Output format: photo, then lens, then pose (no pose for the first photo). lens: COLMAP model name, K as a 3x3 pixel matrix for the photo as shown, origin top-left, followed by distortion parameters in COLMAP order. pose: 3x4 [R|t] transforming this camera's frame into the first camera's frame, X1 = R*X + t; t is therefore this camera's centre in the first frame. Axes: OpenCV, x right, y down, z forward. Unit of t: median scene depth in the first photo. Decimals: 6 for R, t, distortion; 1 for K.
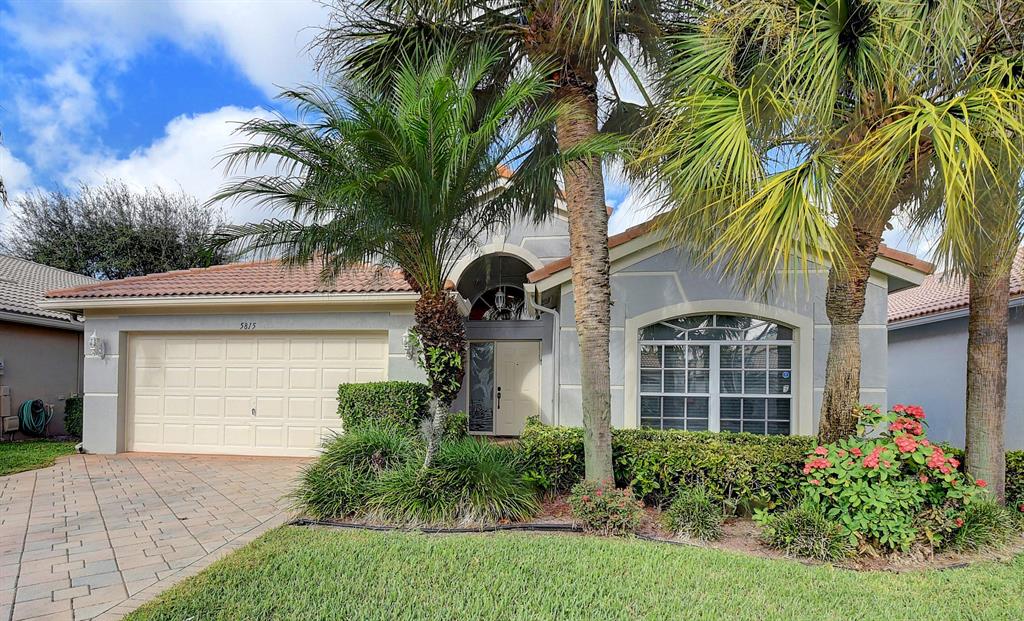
lens RADIAL K [[451.8, 0, 512.0], [0, 451.8, 310.5], [0, 0, 1]] dist [0.000279, 0.000021]
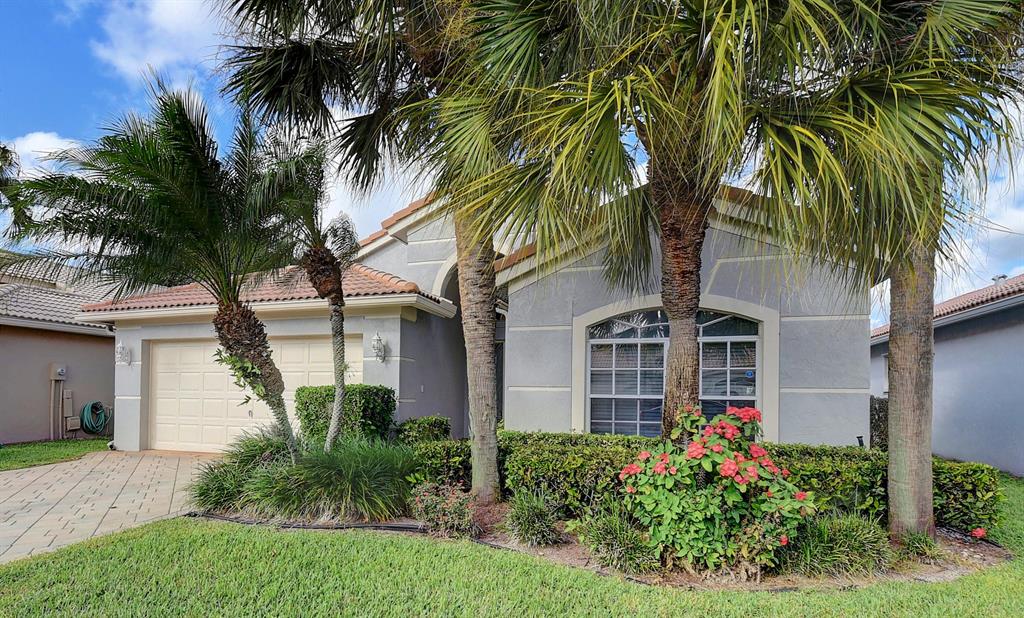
lens RADIAL K [[475.9, 0, 512.0], [0, 475.9, 309.0], [0, 0, 1]] dist [0.002115, -0.000526]
pose [[0.986874, -0.030491, -0.158586, 0.239048], [0.030554, 0.999531, -0.002042, 0.000398], [0.158574, -0.002830, 0.987343, -0.004485]]
